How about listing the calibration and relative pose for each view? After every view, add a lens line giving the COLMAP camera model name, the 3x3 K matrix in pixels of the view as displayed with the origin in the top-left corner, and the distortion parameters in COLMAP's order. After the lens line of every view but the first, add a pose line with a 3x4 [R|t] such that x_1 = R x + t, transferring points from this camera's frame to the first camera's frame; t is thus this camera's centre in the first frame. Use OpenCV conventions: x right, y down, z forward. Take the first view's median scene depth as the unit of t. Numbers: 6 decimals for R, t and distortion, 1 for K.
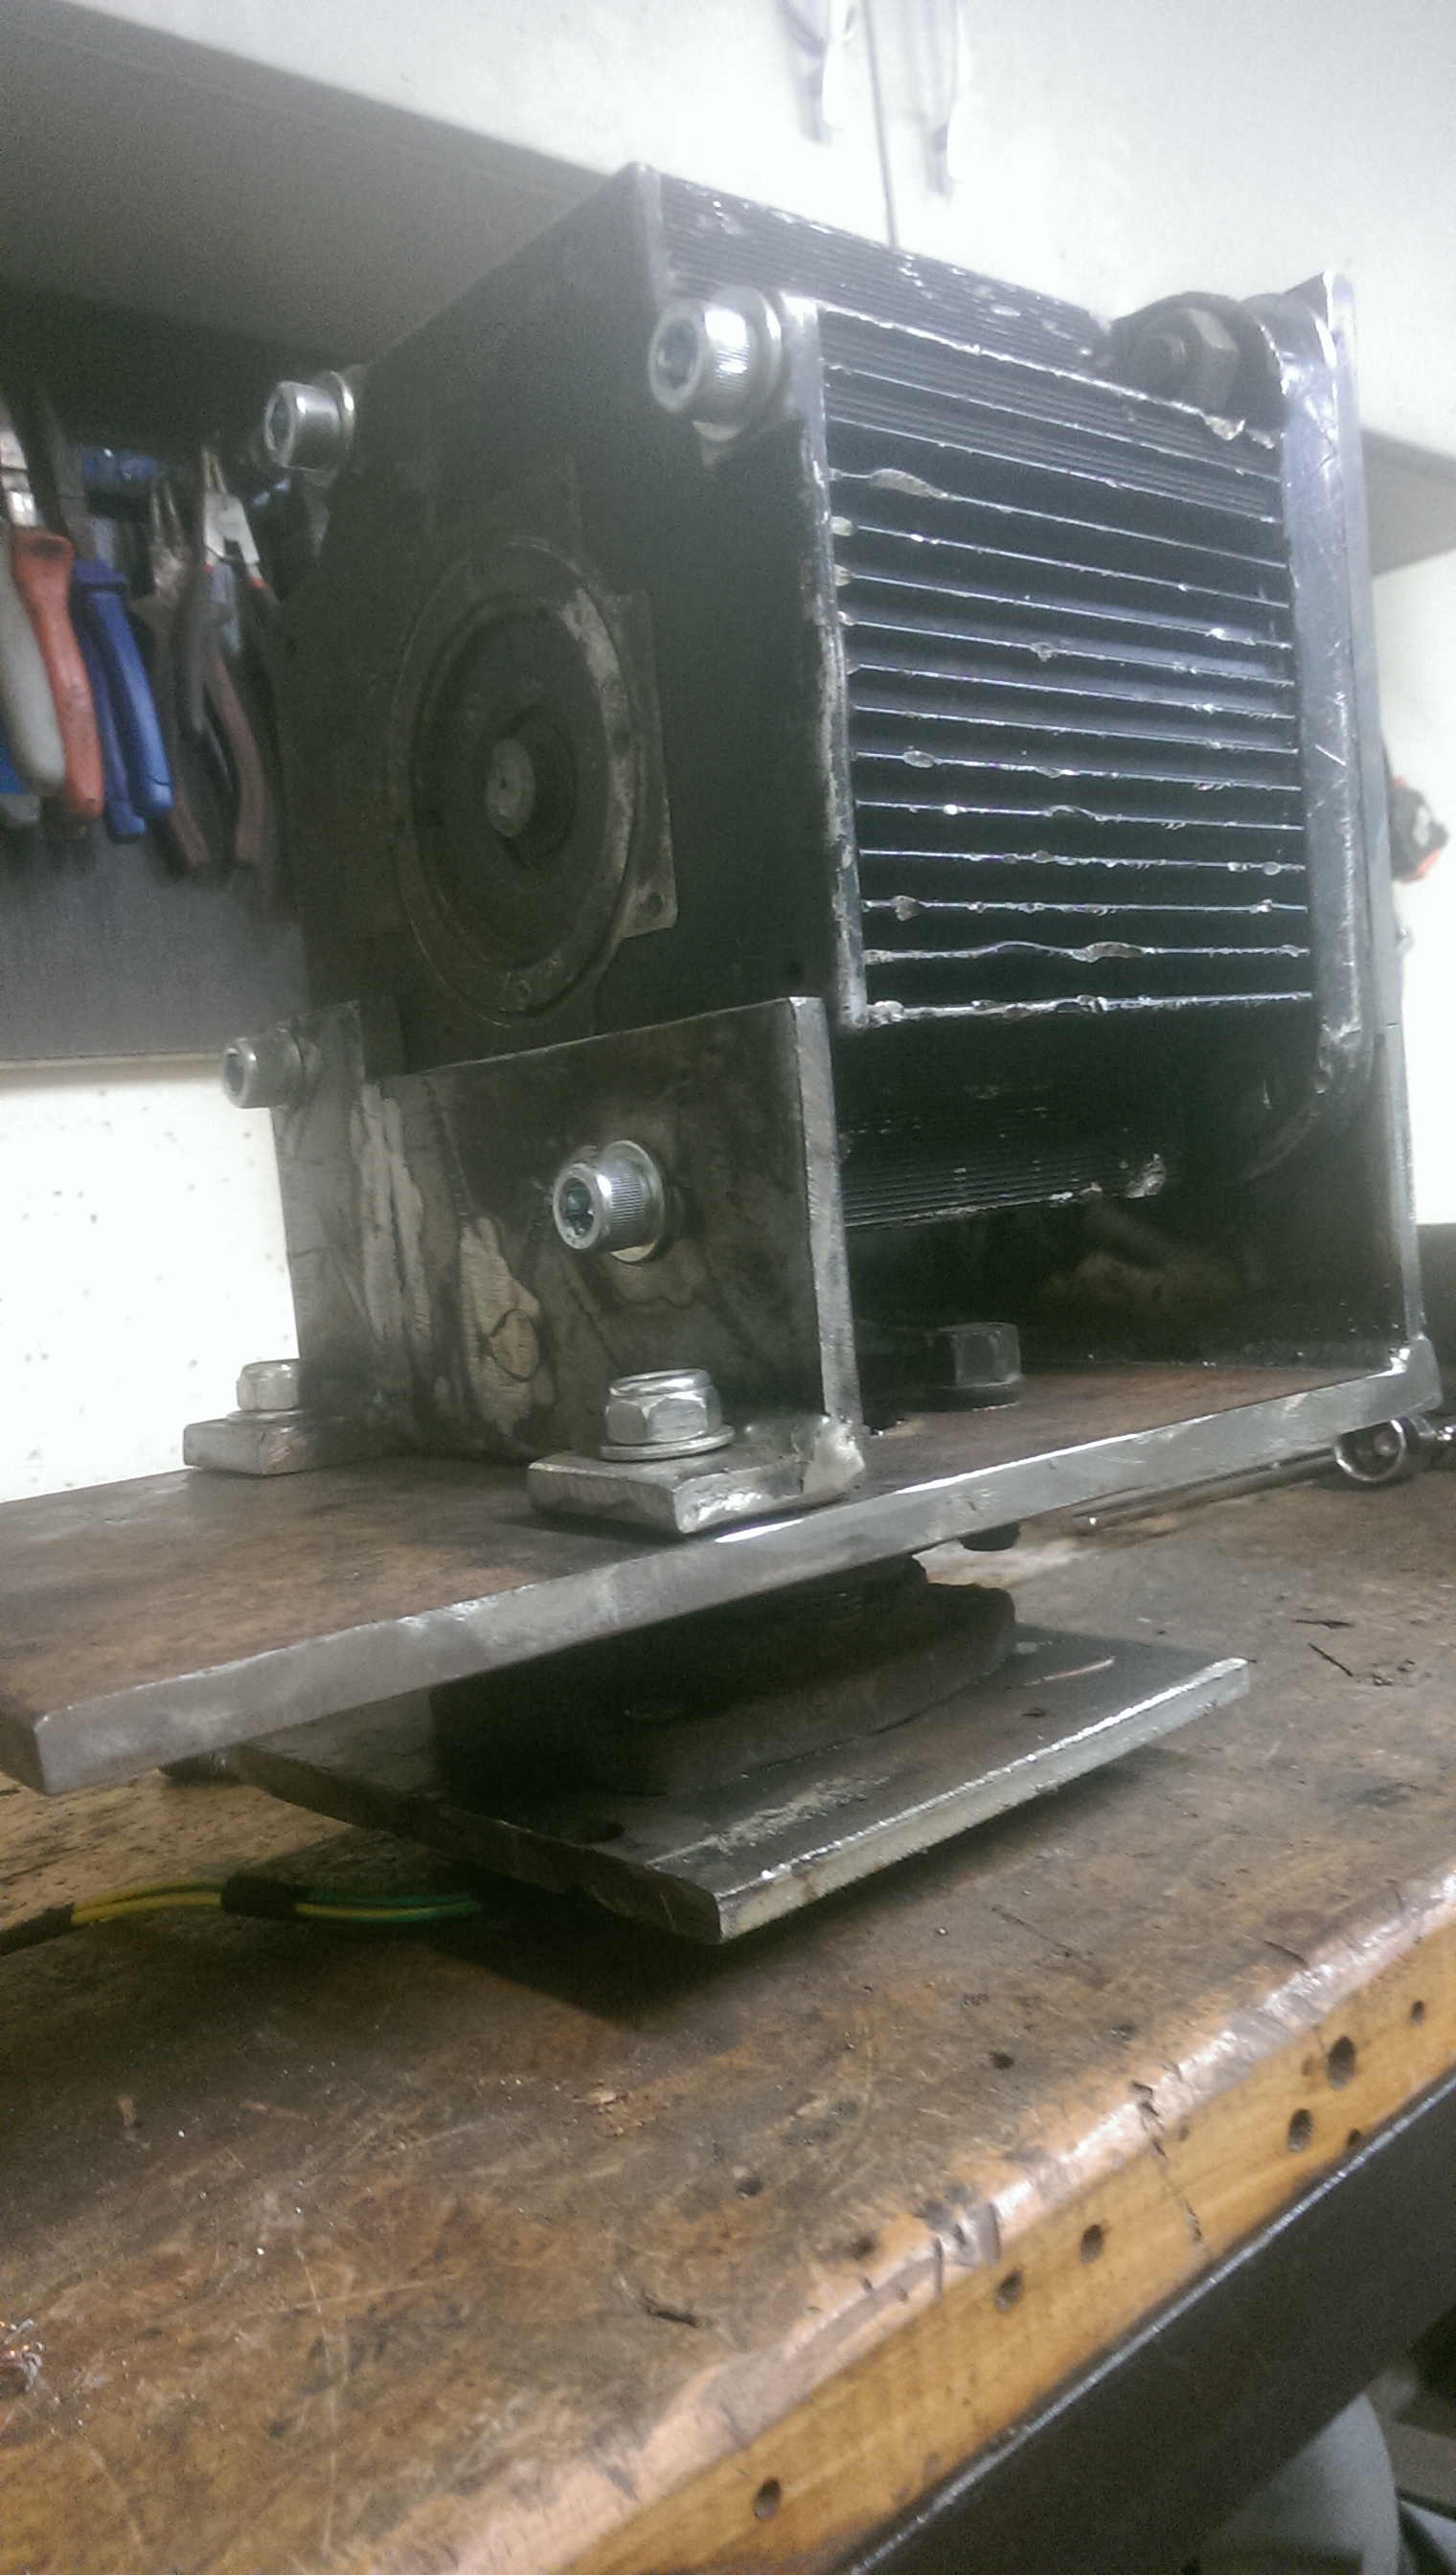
lens RADIAL K [[1887.6, 0, 729.7], [0, 1887.6, 1278.9], [0, 0, 1]] dist [0.088954, -0.160039]
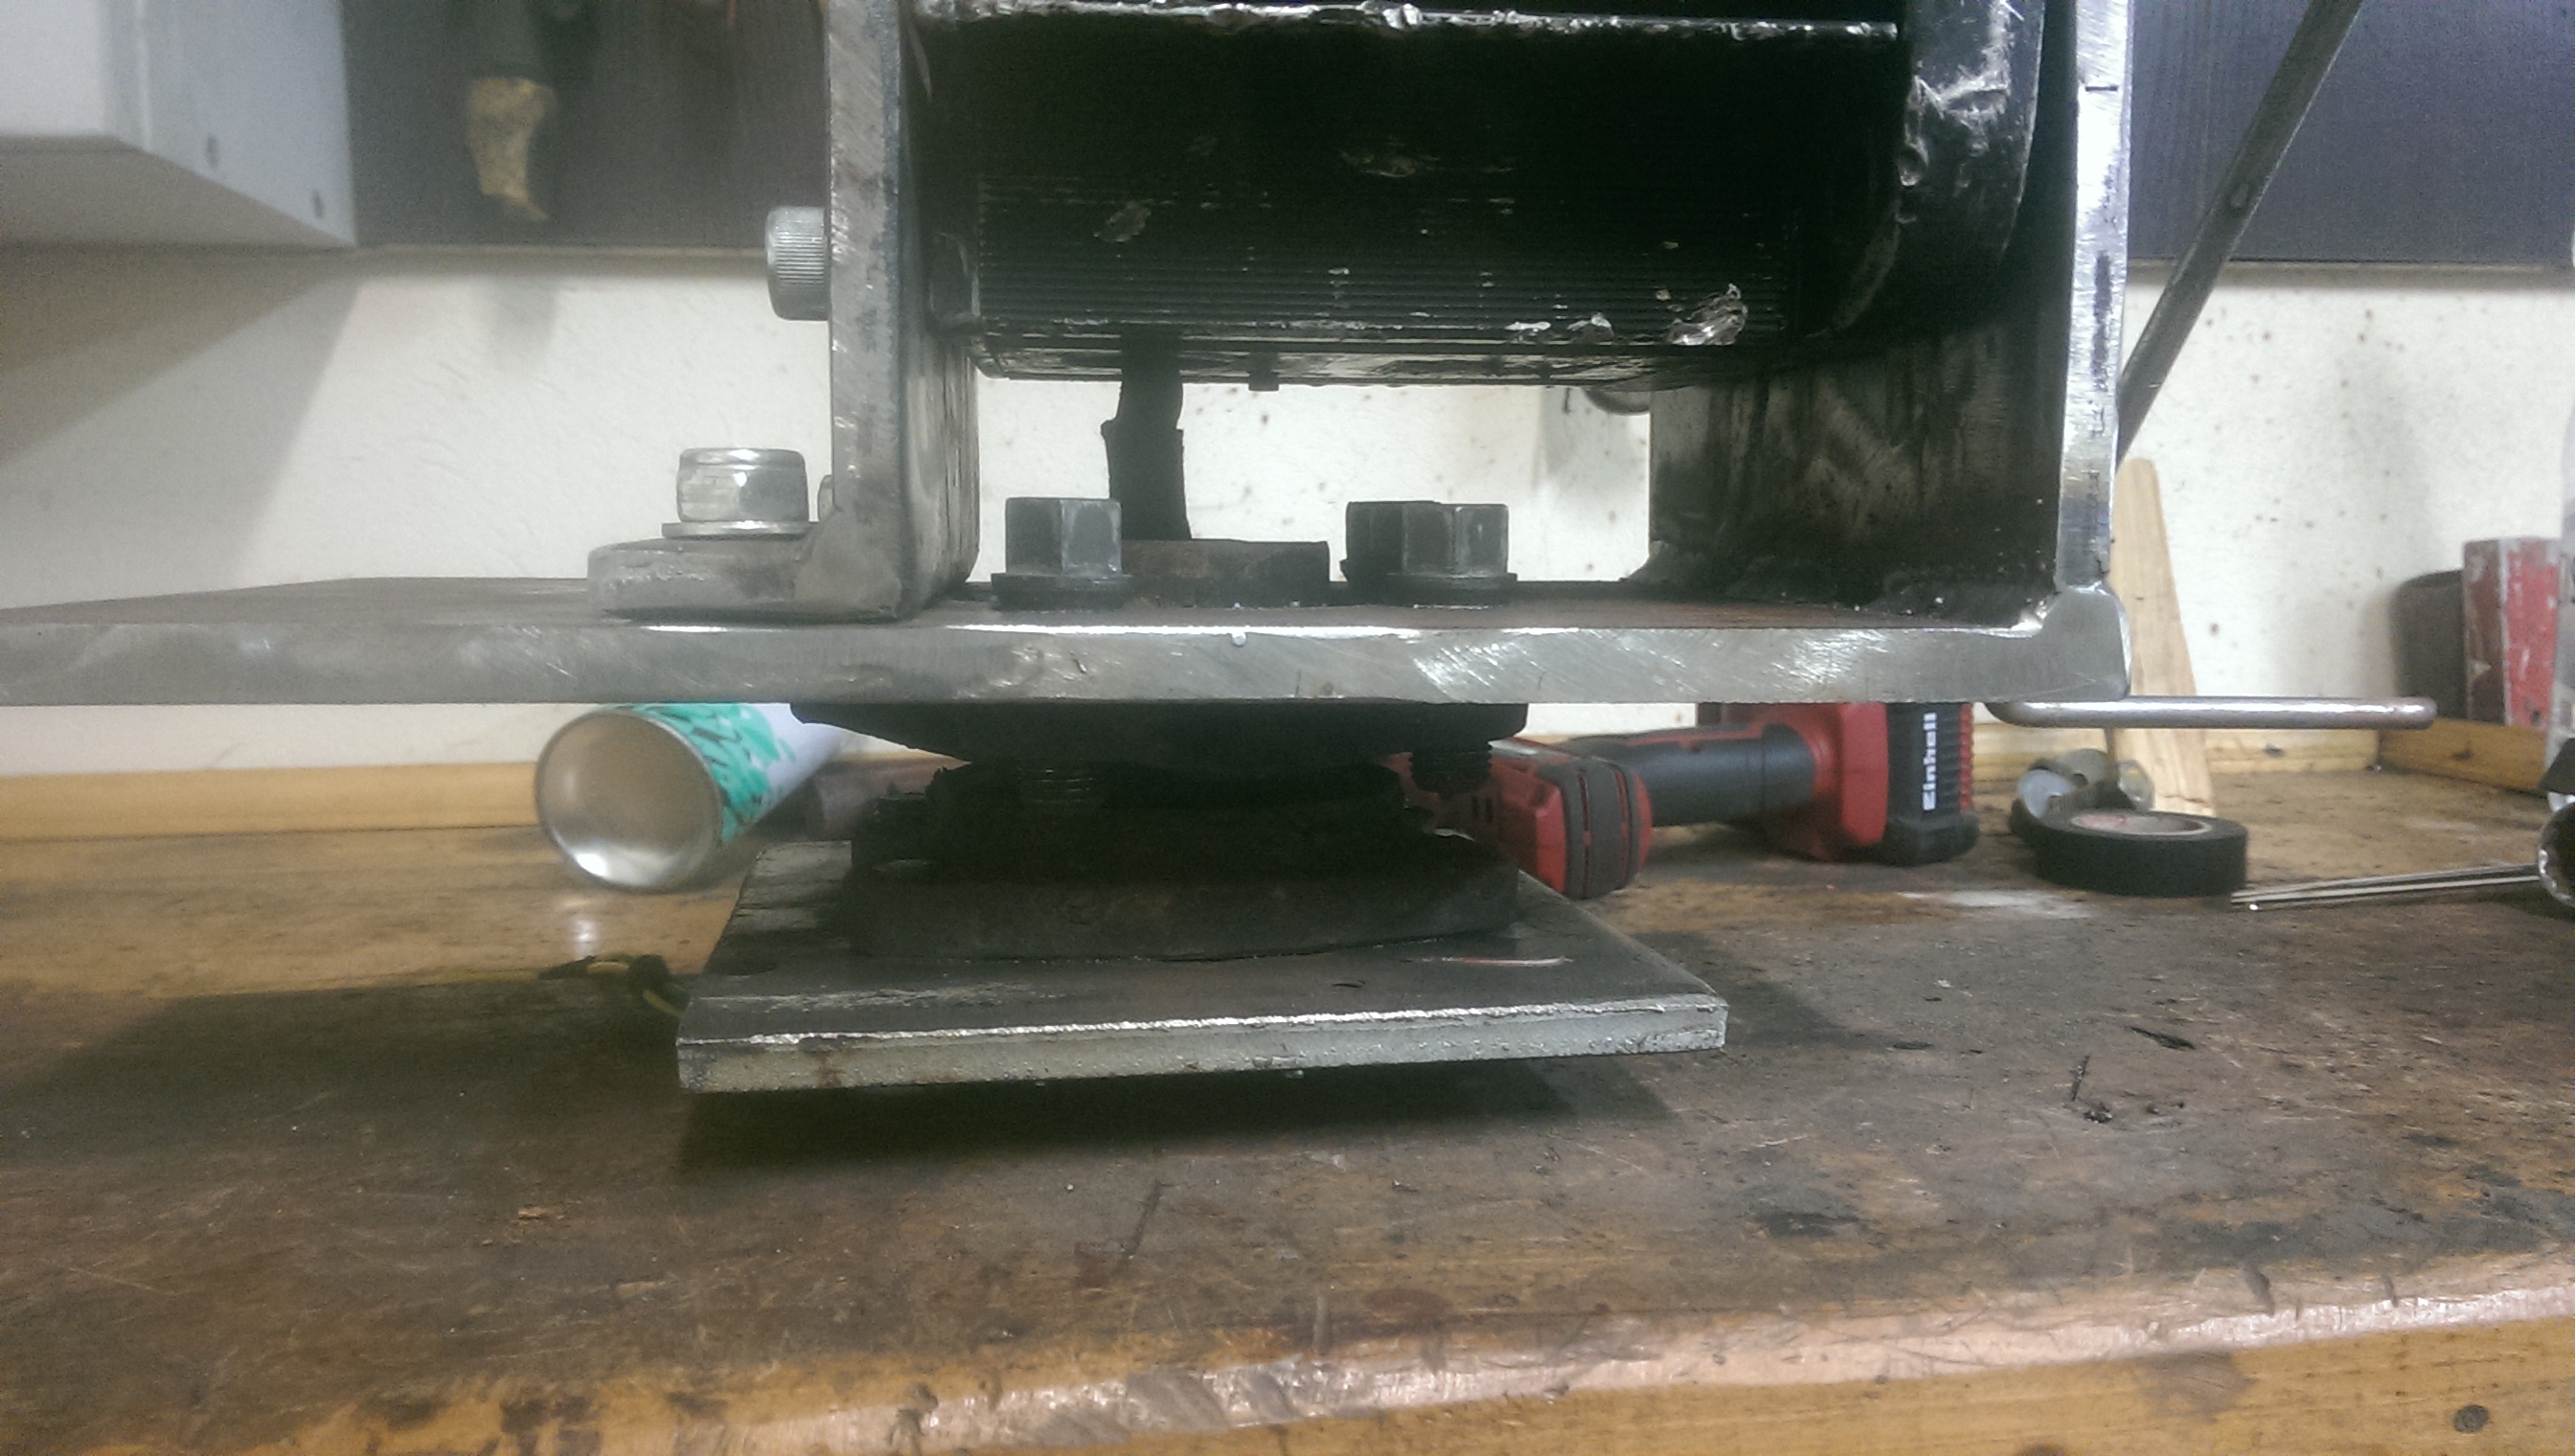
lens RADIAL K [[1887.6, 0, 1291.7], [0, 1887.6, 739.7], [0, 0, 1]] dist [0.088954, -0.160039]
pose [[0.831721, 0.161301, -0.531246, 0.601155], [-0.118506, 0.986392, 0.113962, 0.048672], [0.542399, -0.031829, 0.839518, 0.376895]]
